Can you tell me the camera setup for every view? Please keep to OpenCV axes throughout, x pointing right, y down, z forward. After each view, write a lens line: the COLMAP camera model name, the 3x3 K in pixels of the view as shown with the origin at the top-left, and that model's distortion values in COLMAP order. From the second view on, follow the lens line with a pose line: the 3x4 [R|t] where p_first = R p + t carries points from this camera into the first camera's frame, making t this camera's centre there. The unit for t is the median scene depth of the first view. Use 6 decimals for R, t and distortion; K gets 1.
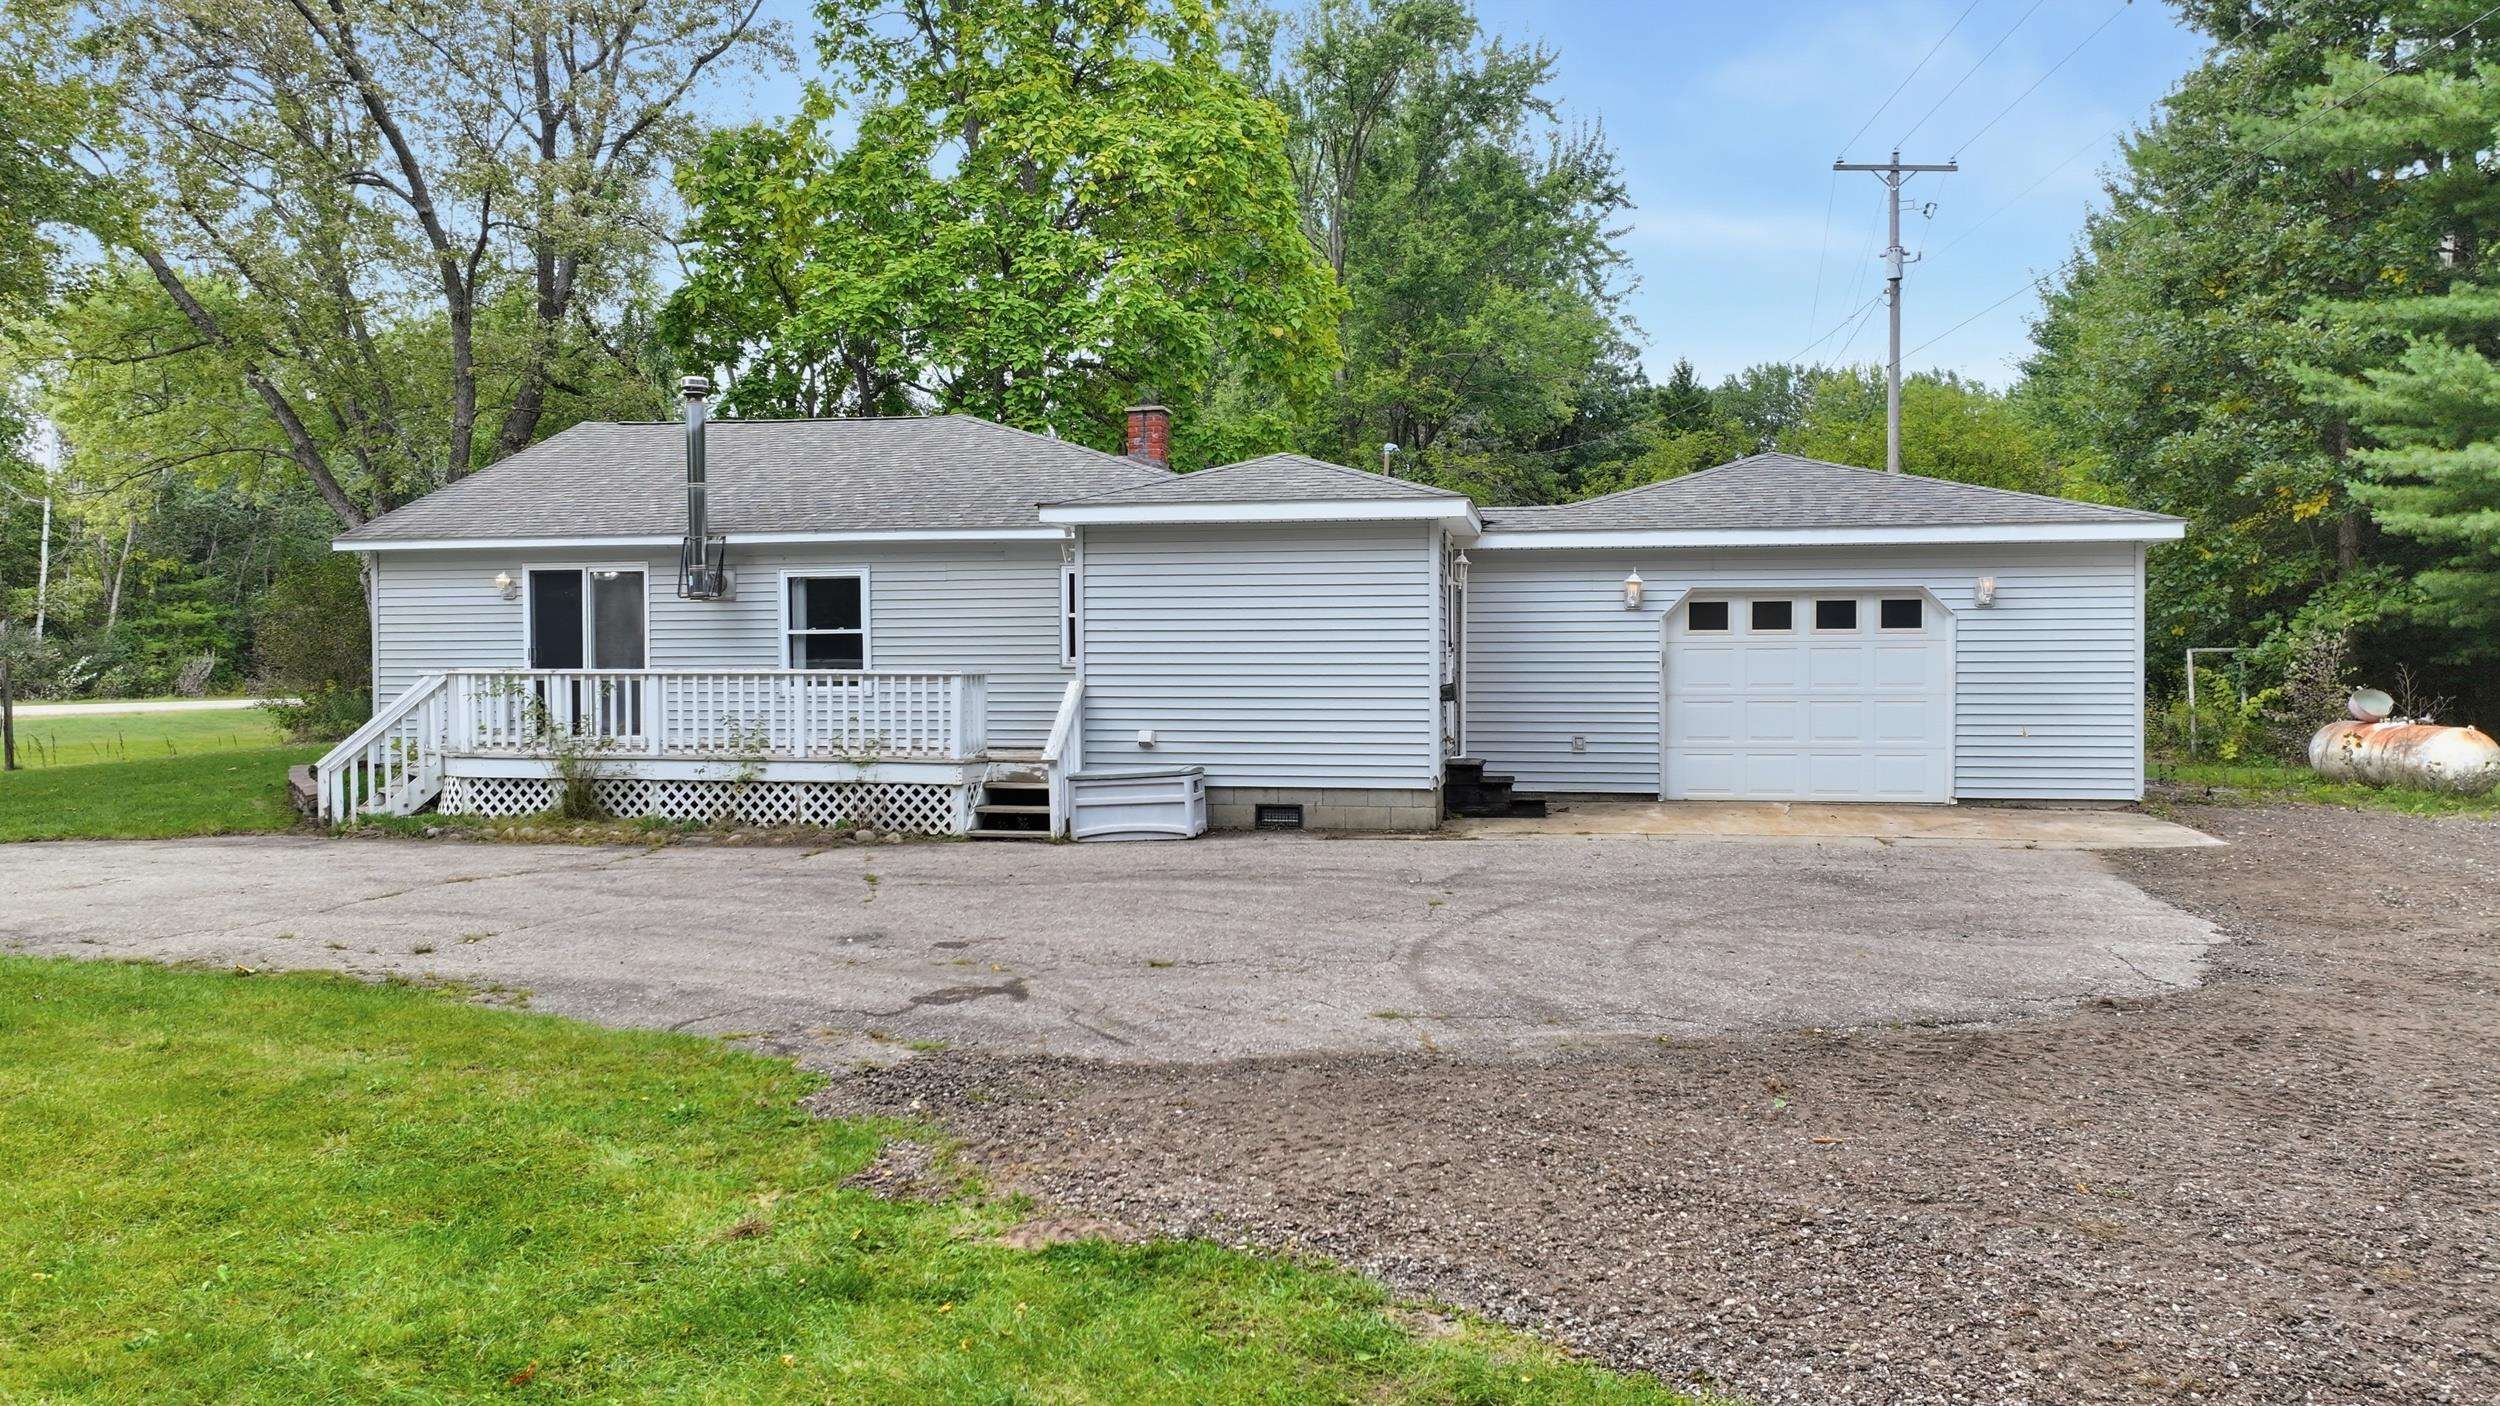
lens RADIAL K [[1745.3, 0, 1255.6], [0, 1745.3, 698.4], [0, 0, 1]] dist [0.006593, 0.007154]
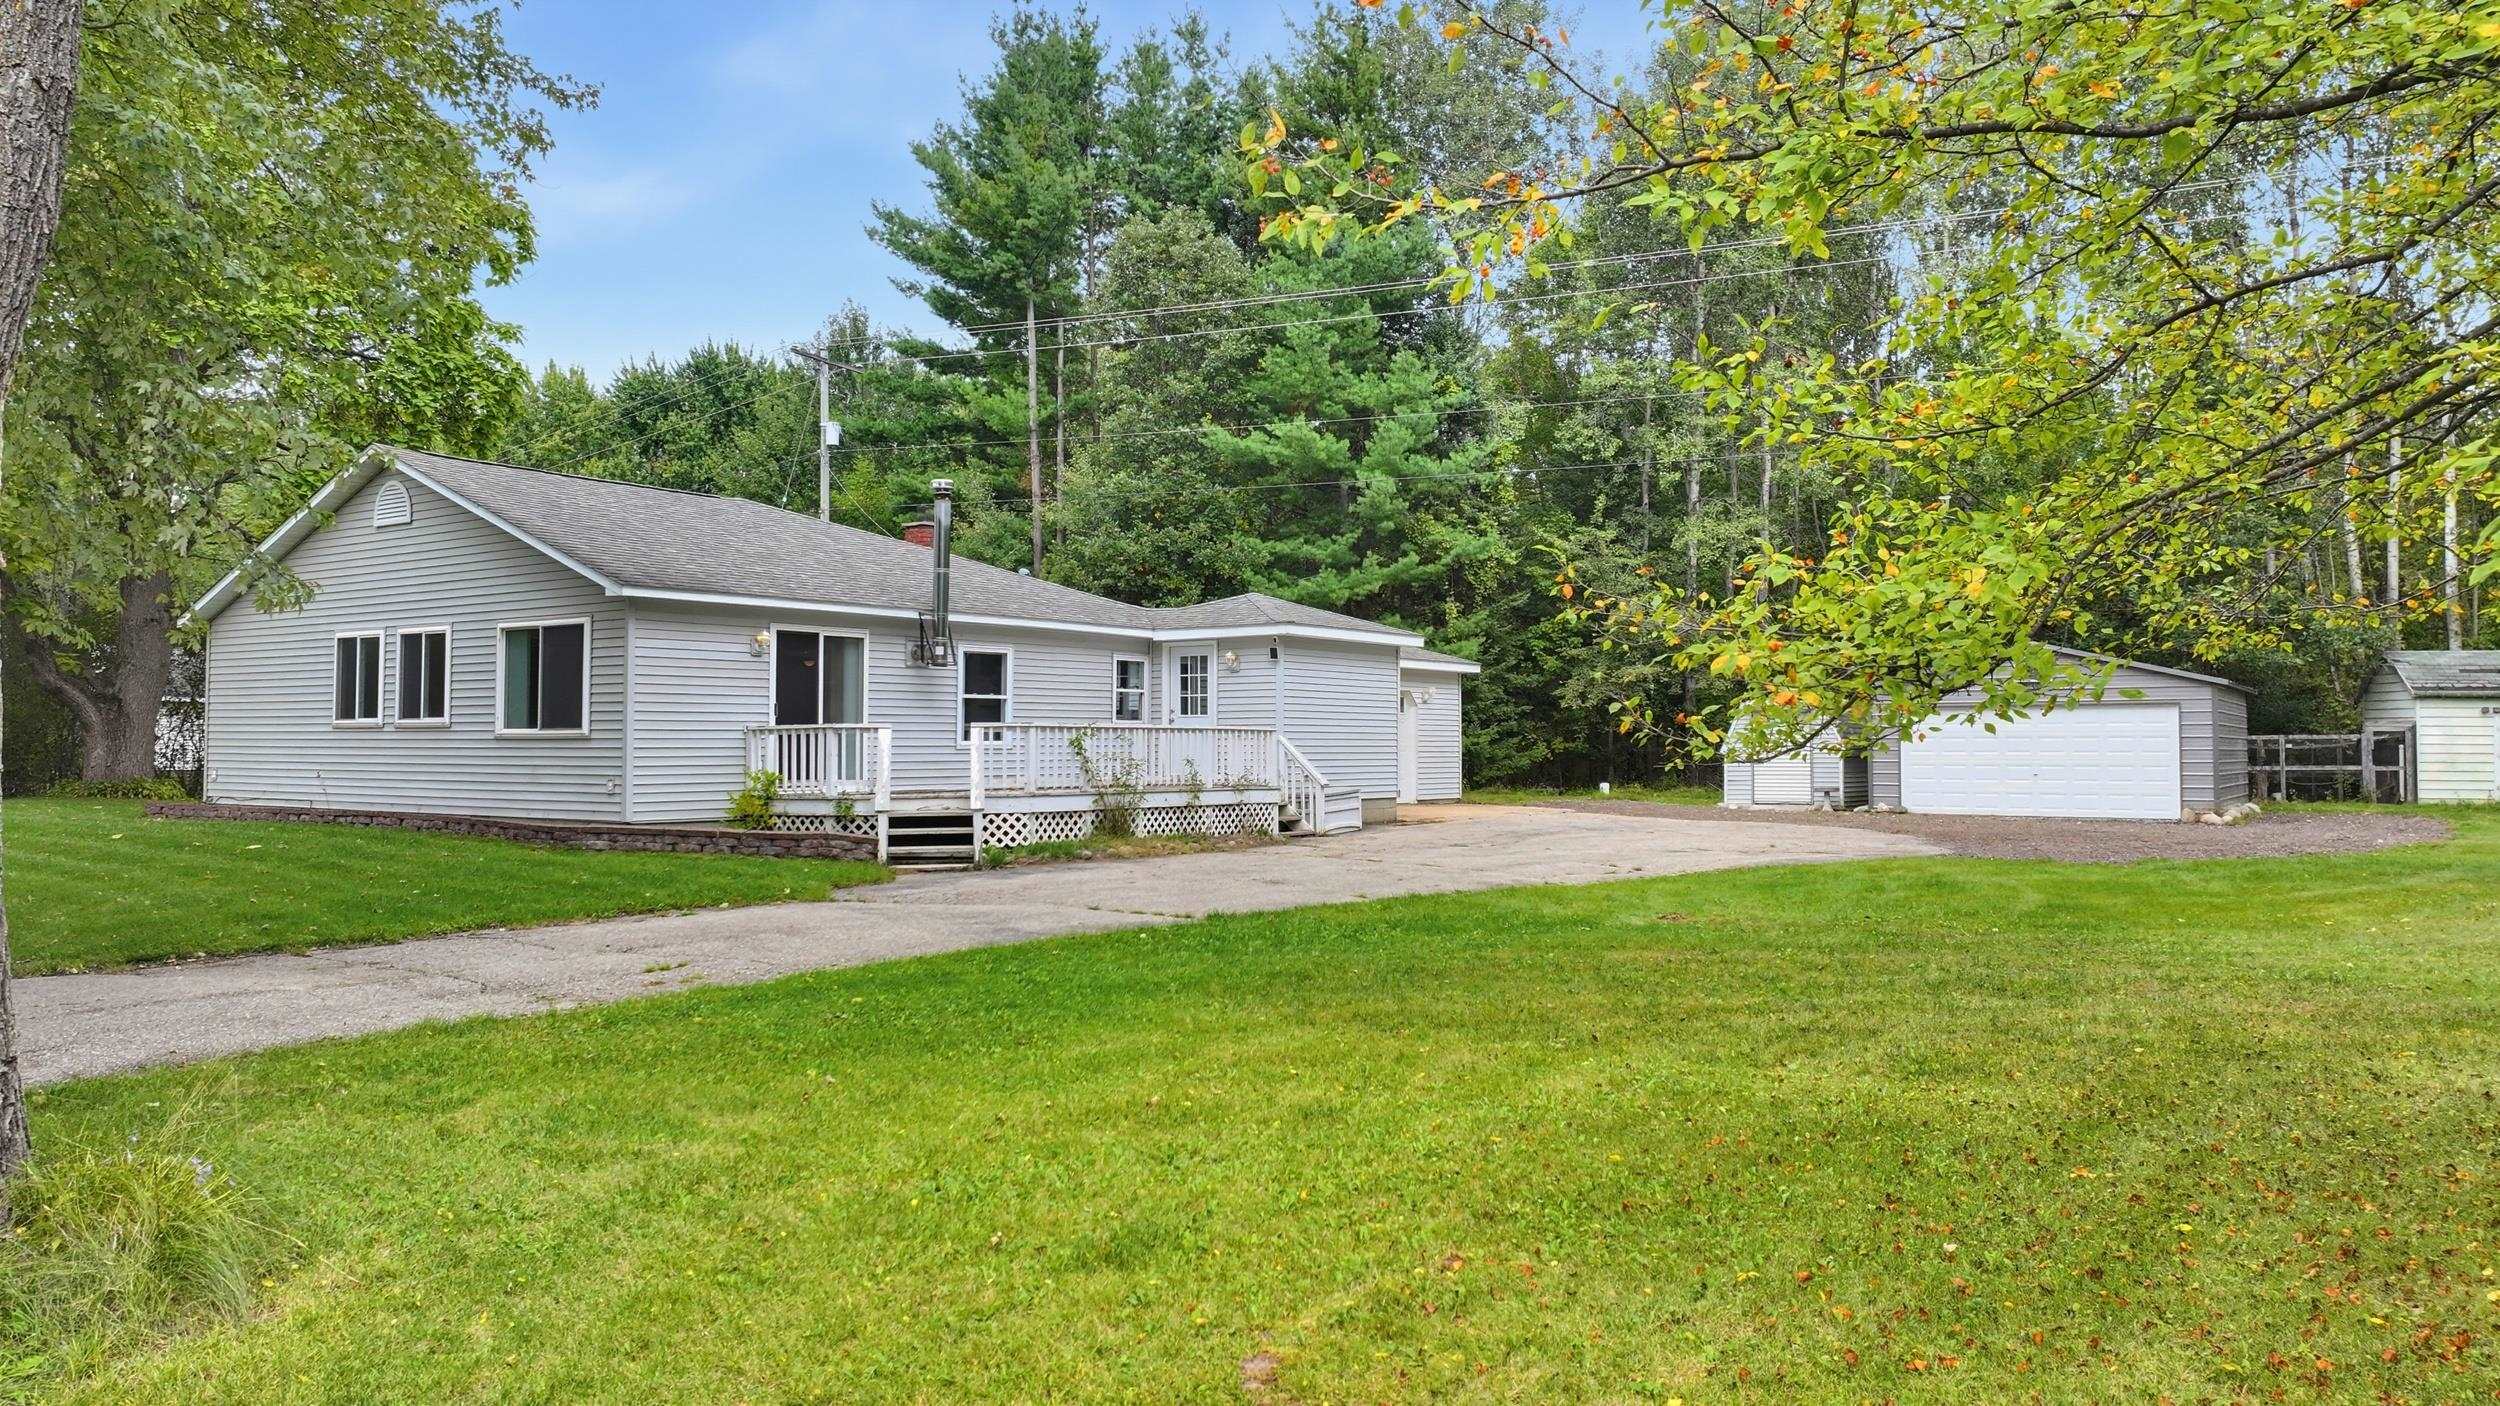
lens RADIAL K [[1745.3, 0, 1247.3], [0, 1745.3, 709.1], [0, 0, 1]] dist [0.006593, 0.007154]
pose [[0.426345, 0.020798, 0.904322, -1.409075], [0.012447, 0.999506, -0.028855, 0.009735], [-0.904475, 0.023558, 0.425875, 0.332798]]
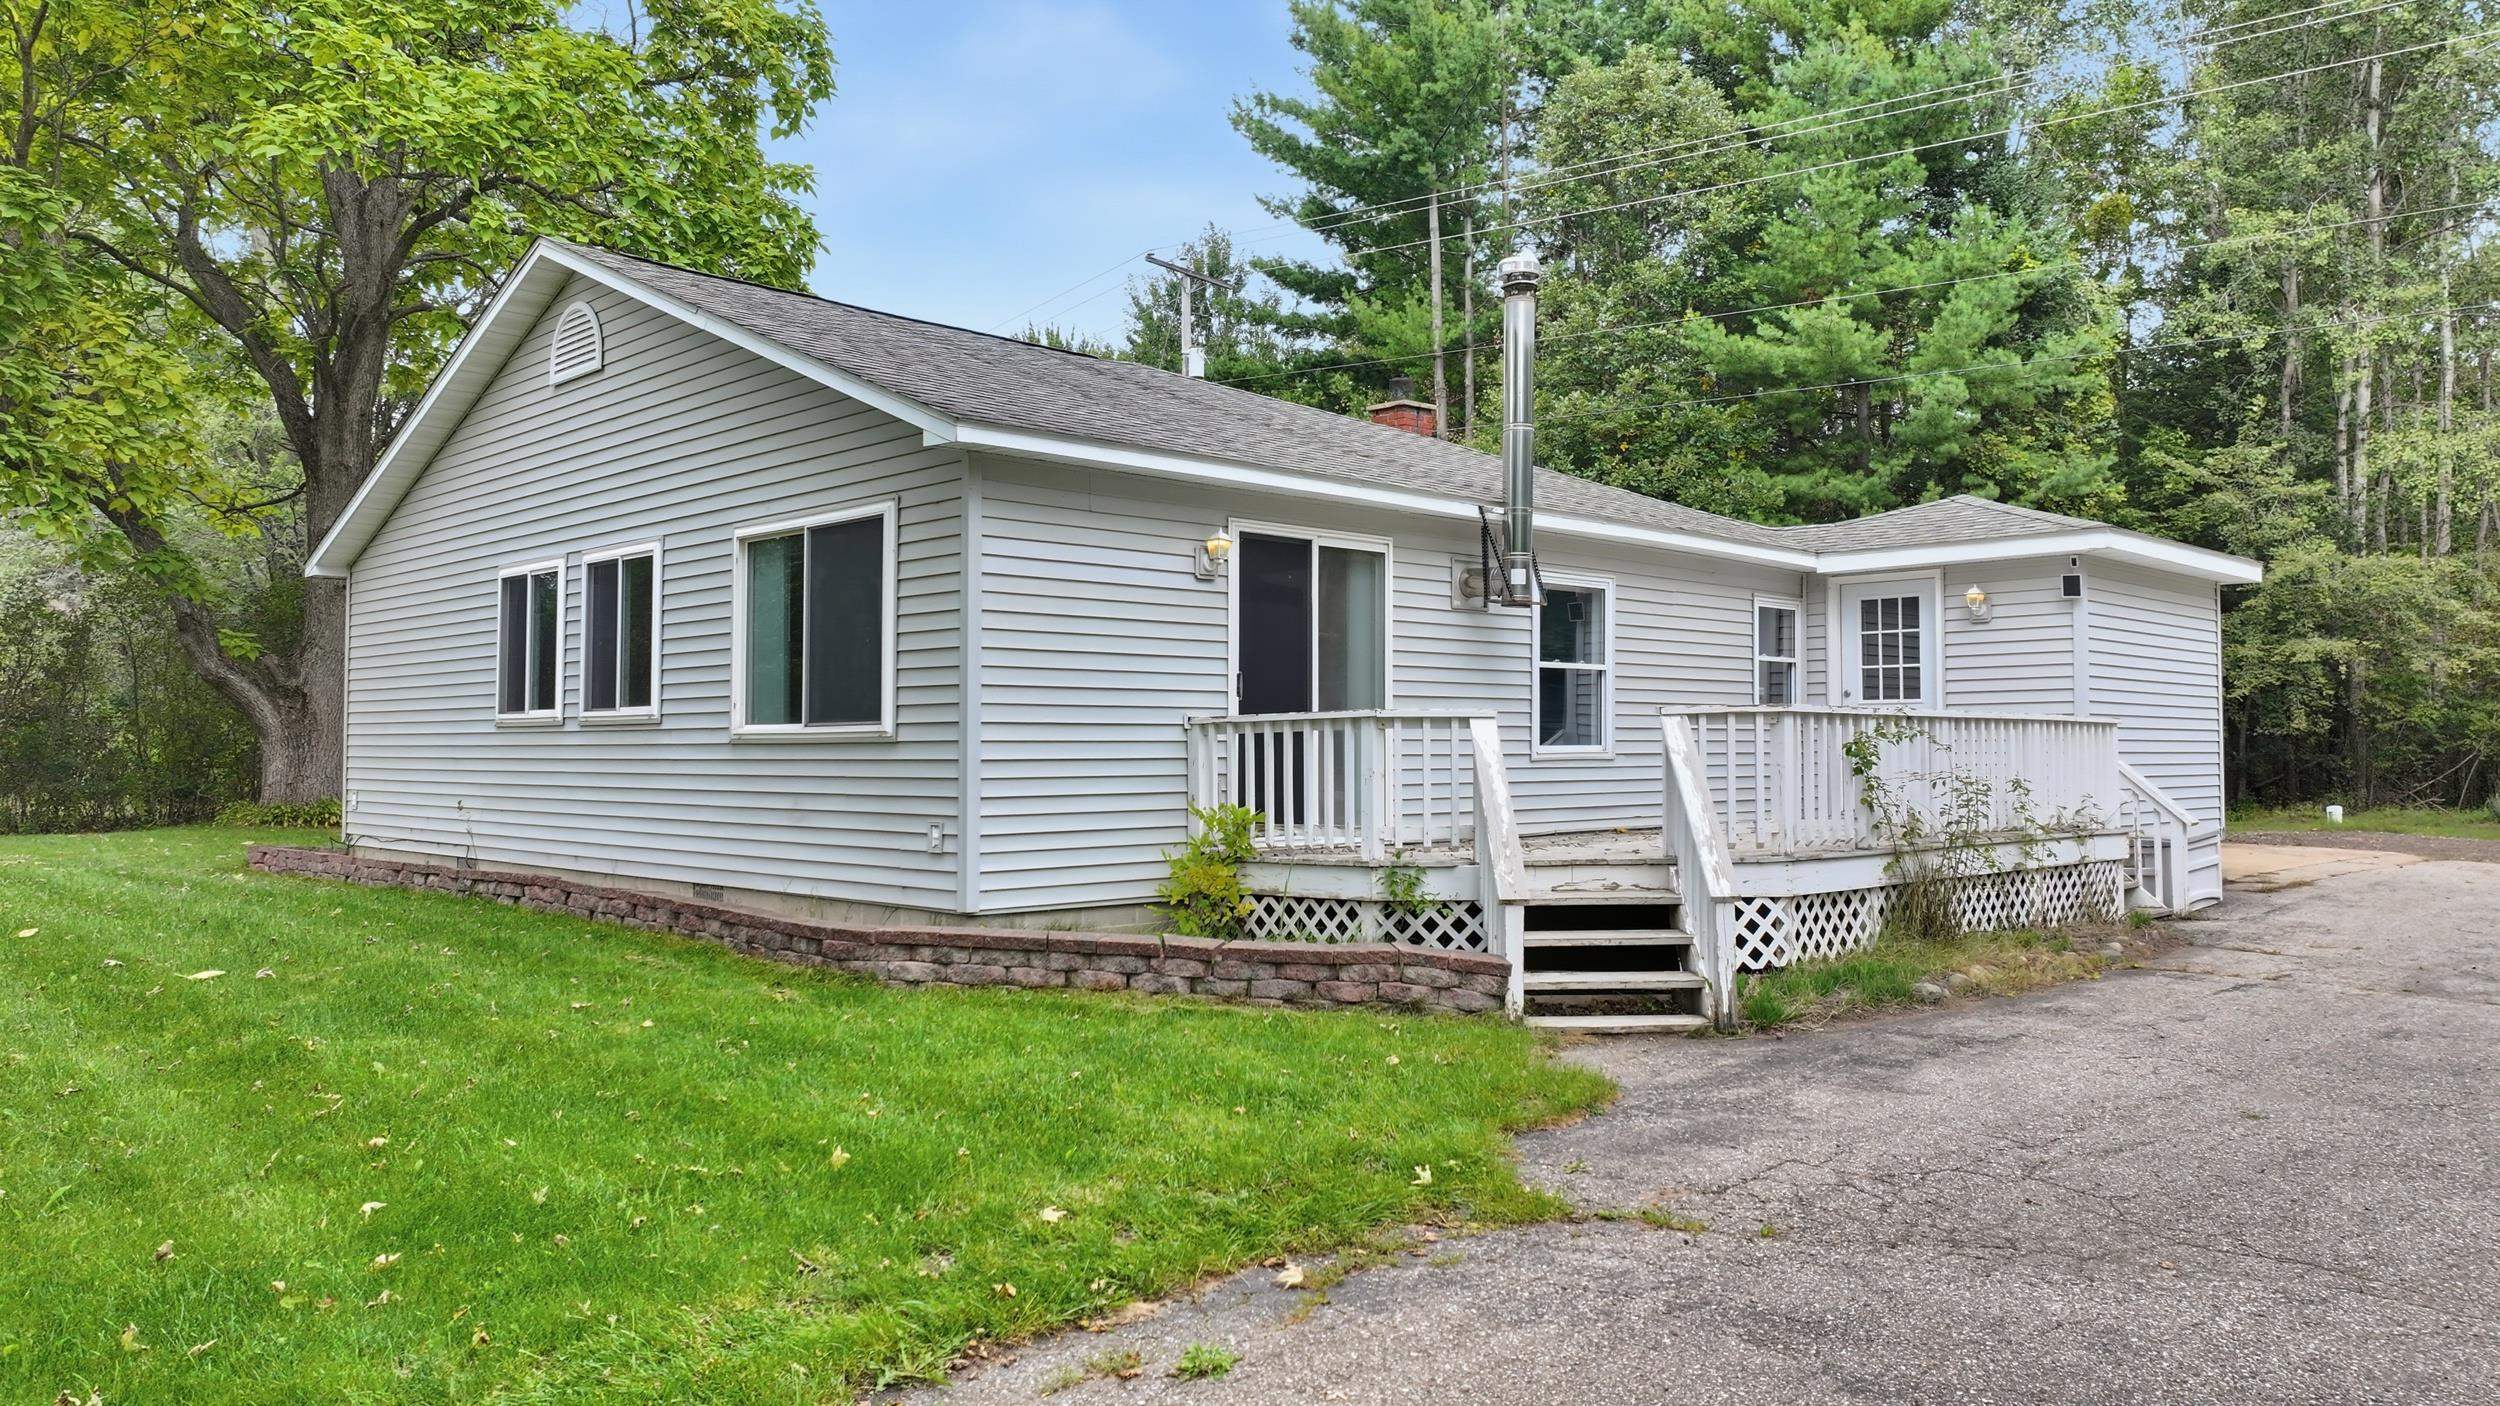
lens RADIAL K [[1745.3, 0, 1241.9], [0, 1745.3, 708.7], [0, 0, 1]] dist [0.006593, 0.007154]
pose [[0.576515, 0.020779, 0.816822, -0.970495], [0.013541, 0.999296, -0.034979, 0.001547], [-0.816974, 0.031226, 0.575828, 0.776495]]
